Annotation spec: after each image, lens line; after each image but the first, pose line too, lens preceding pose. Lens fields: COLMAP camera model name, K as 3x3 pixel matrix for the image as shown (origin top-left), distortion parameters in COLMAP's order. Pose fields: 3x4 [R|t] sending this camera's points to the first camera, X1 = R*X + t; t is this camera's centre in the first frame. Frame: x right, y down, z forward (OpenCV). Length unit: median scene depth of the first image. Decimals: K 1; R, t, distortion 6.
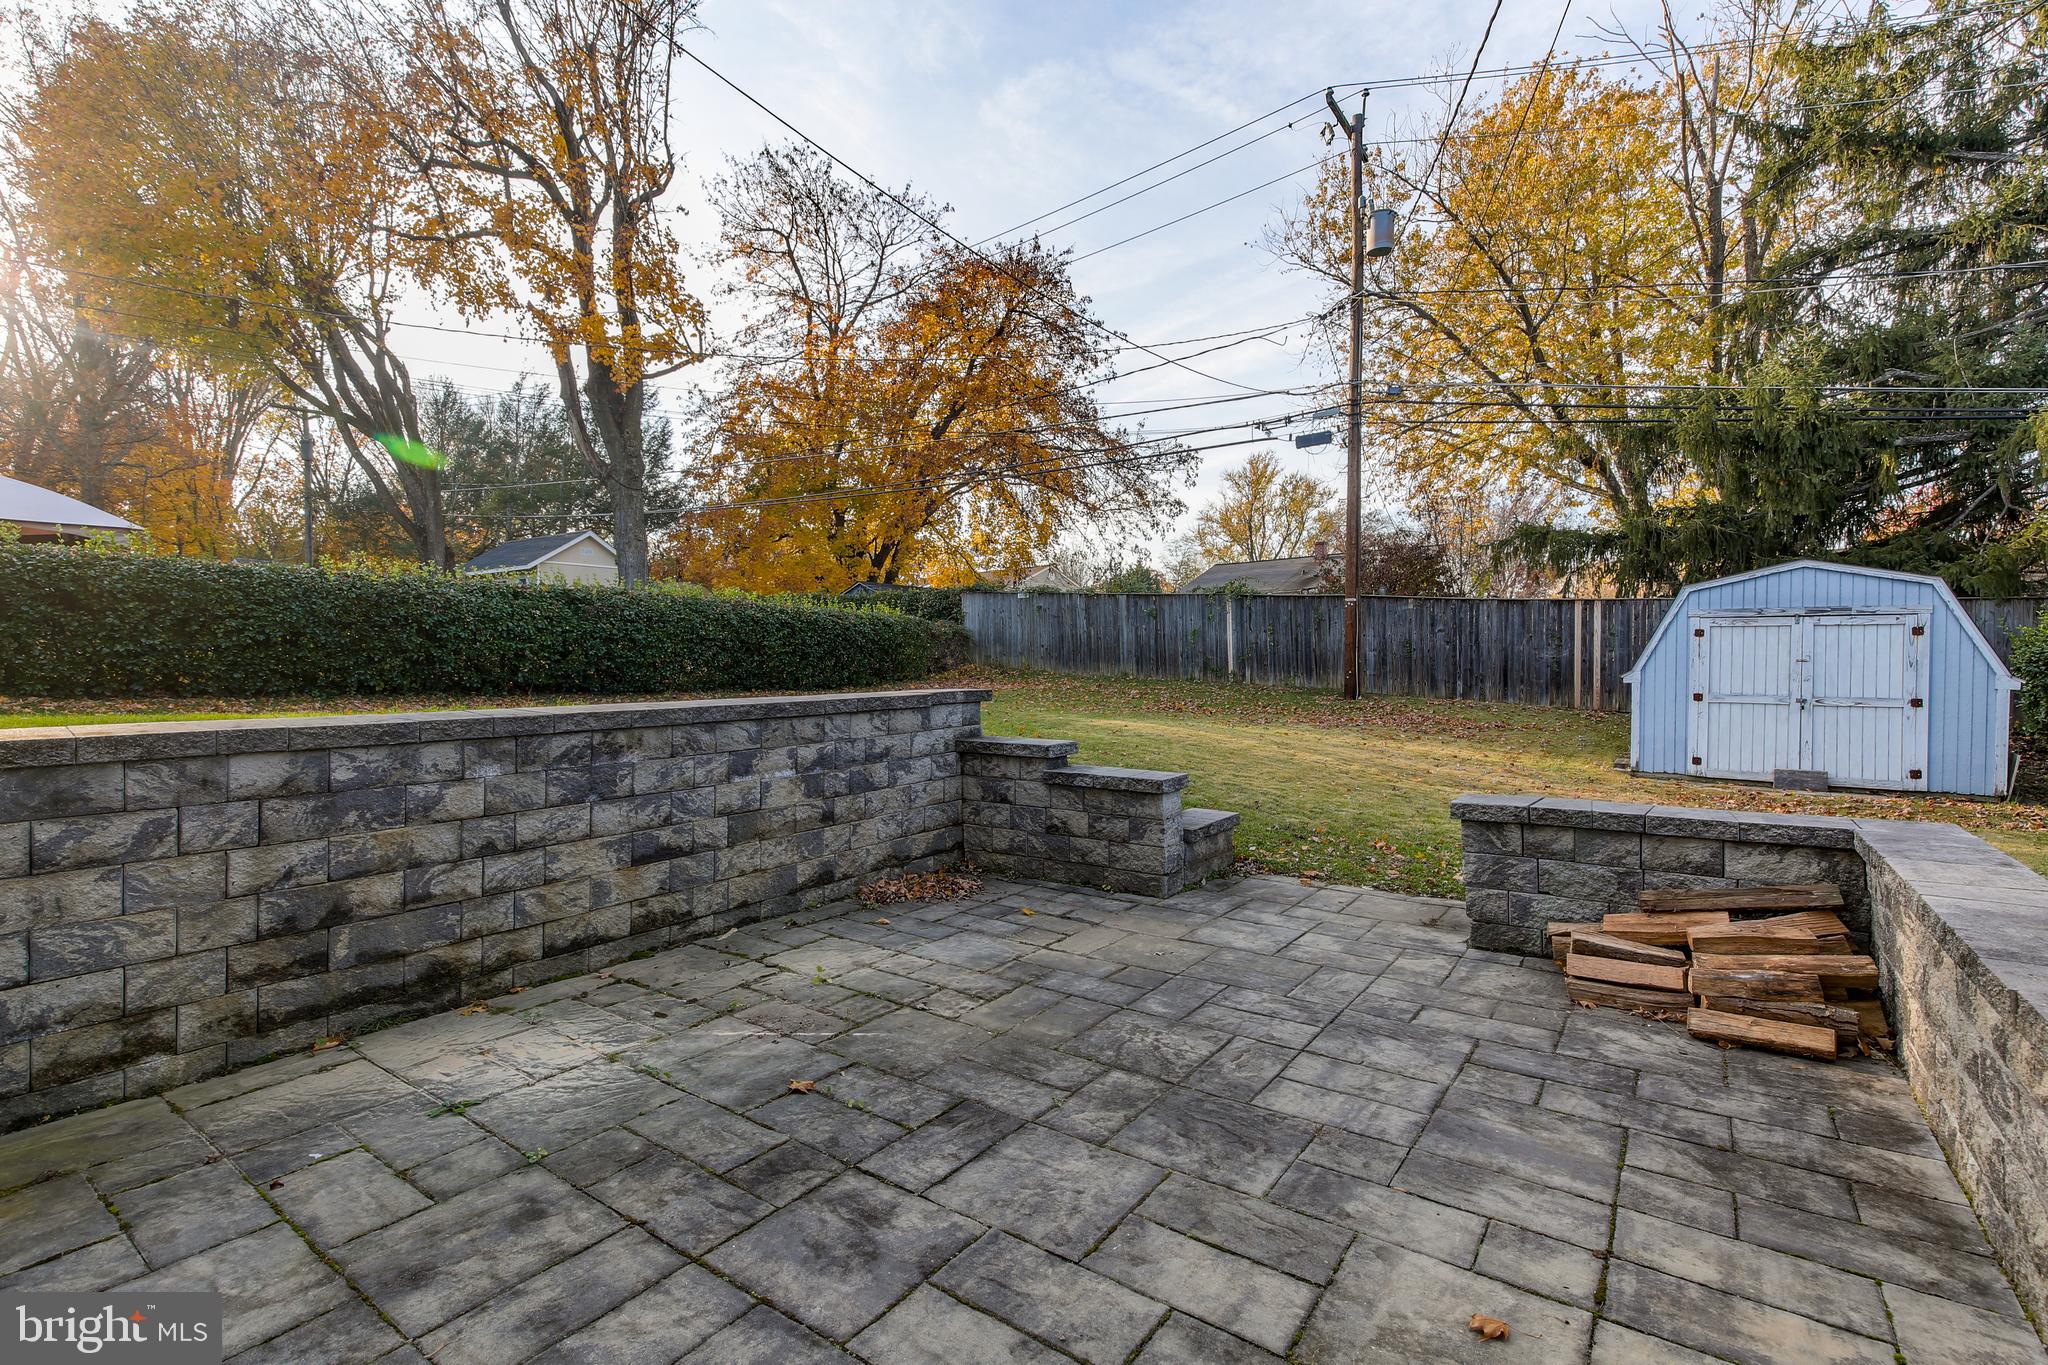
lens RADIAL K [[933.6, 0, 1021.5], [0, 933.6, 678.1], [0, 0, 1]] dist [0.006886, -0.002040]
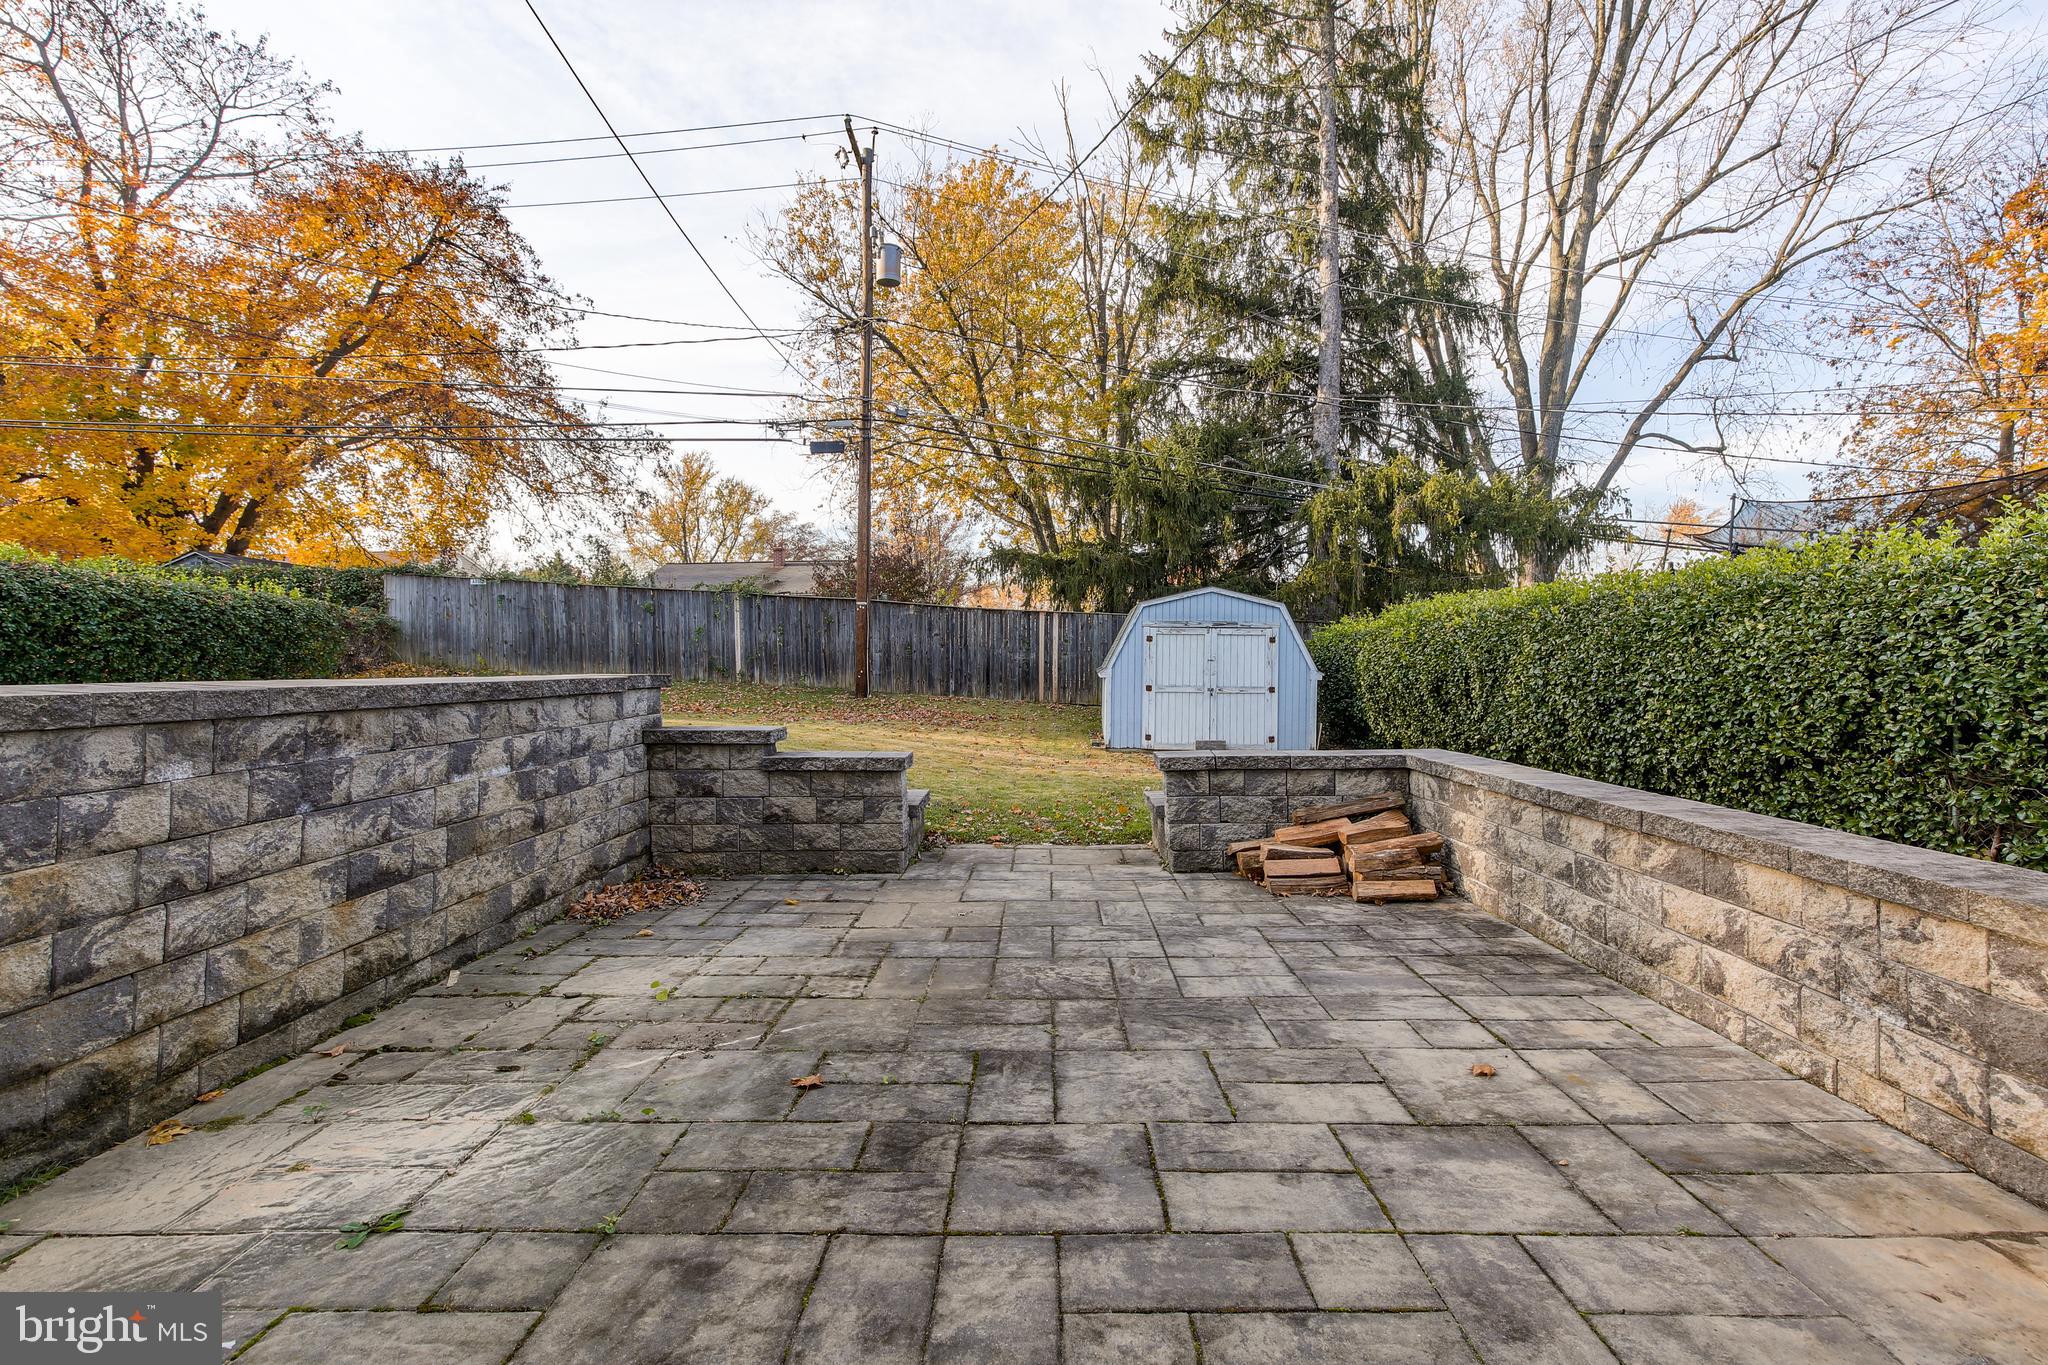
lens RADIAL K [[933.6, 0, 1042.2], [0, 933.6, 680.3], [0, 0, 1]] dist [0.006886, -0.002040]
pose [[0.814101, -0.003129, 0.580715, -0.294137], [0.006462, 0.999972, -0.003671, 0.026310], [-0.580688, 0.006741, 0.814099, 0.065127]]
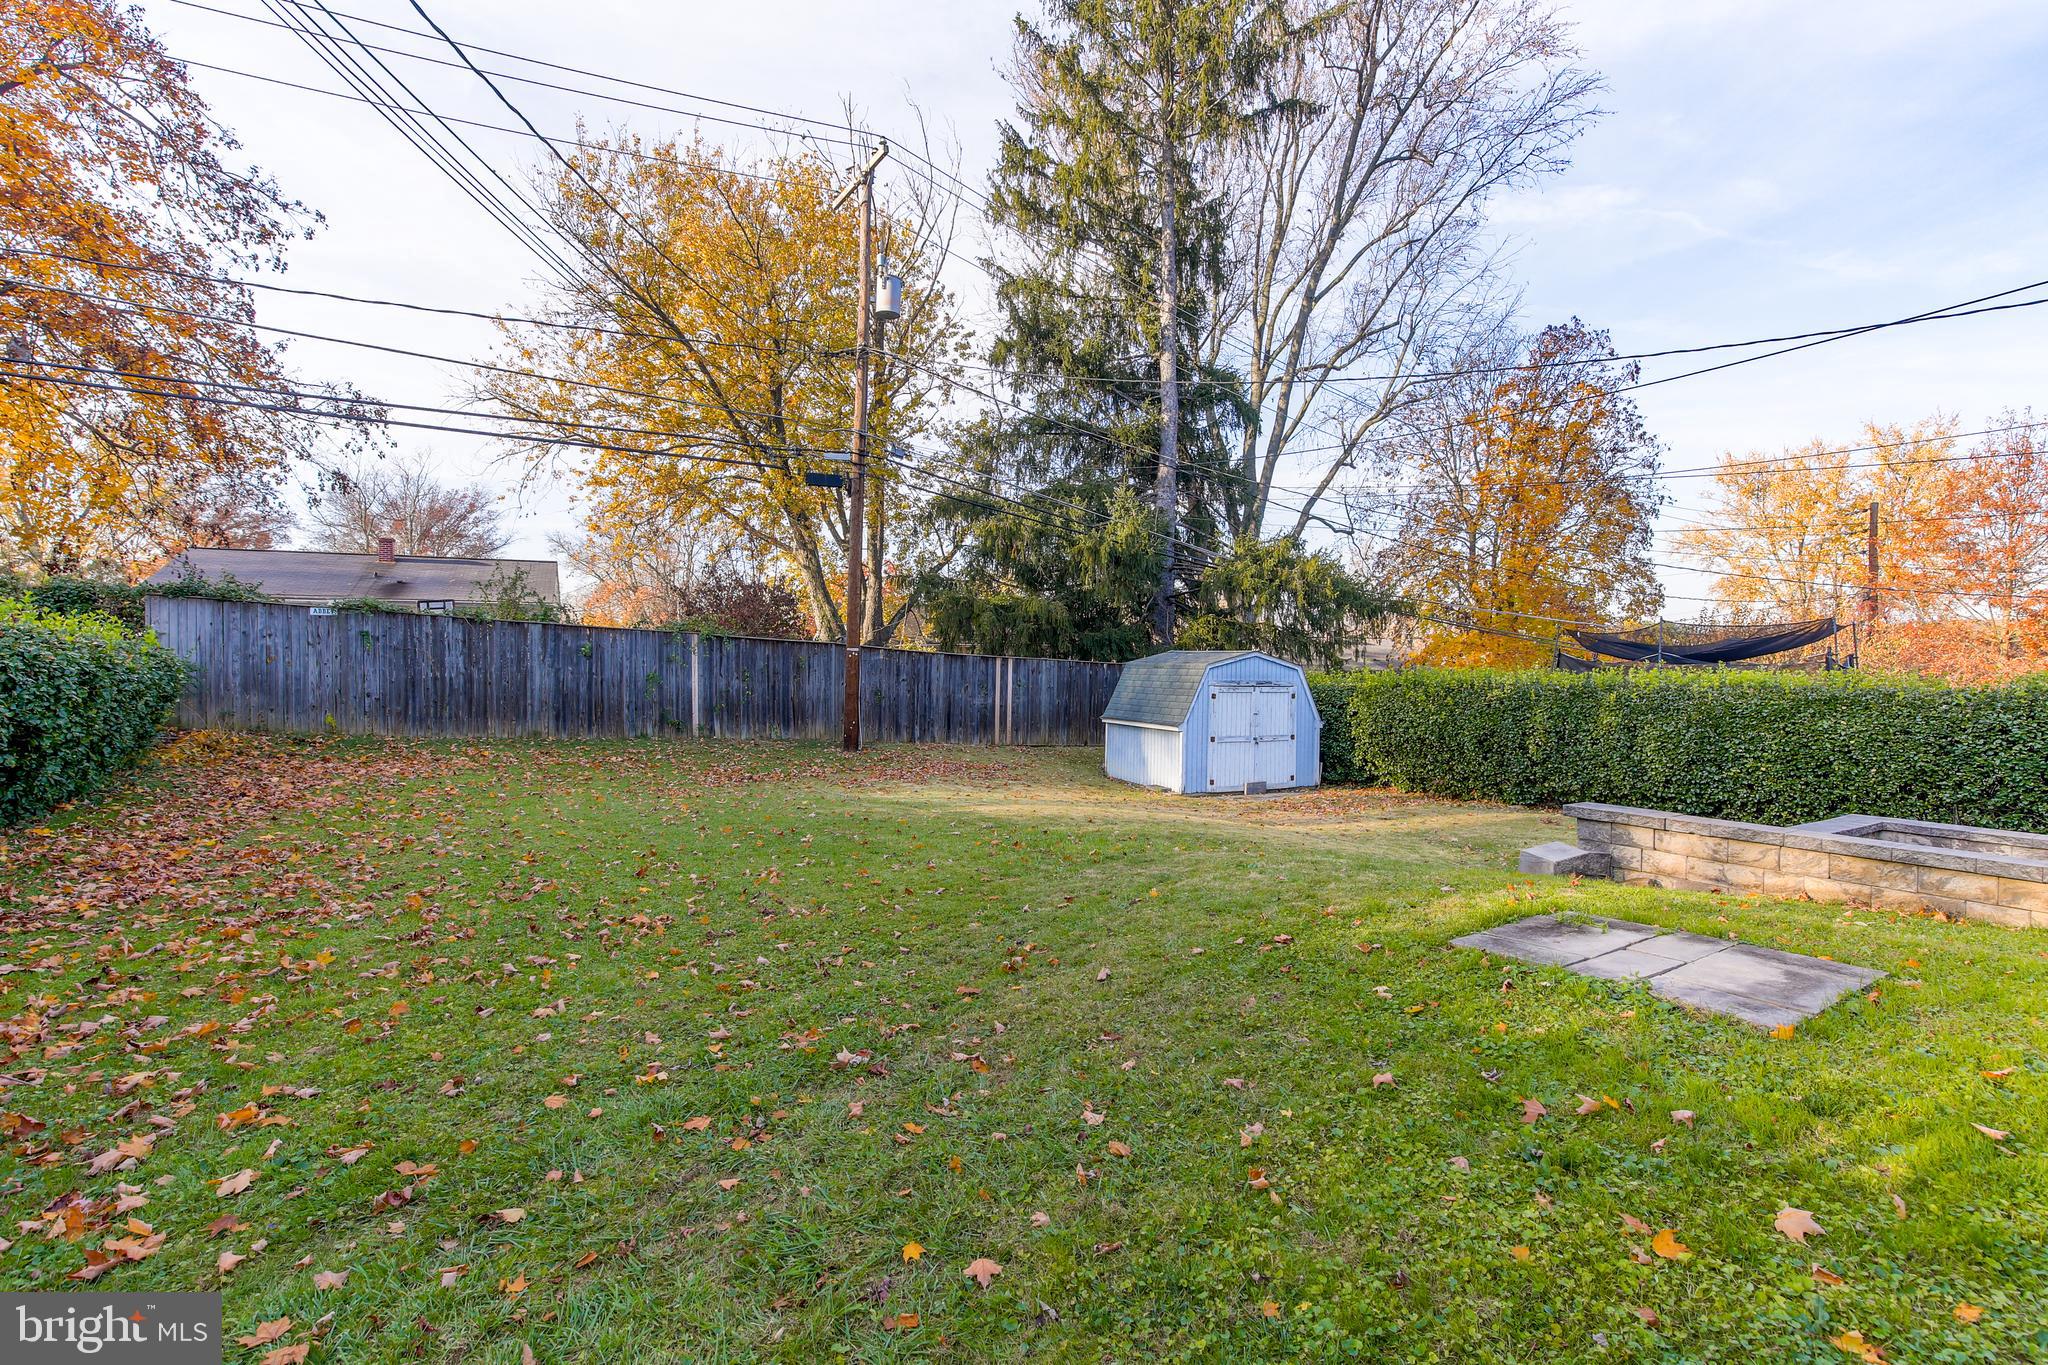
lens RADIAL K [[933.6, 0, 1064.4], [0, 933.6, 666.3], [0, 0, 1]] dist [0.006886, -0.002040]
pose [[0.394526, 0.007024, 0.918858, -1.448148], [0.011473, 0.999855, -0.012569, -0.157212], [-0.918813, 0.015501, 0.394388, 1.245654]]
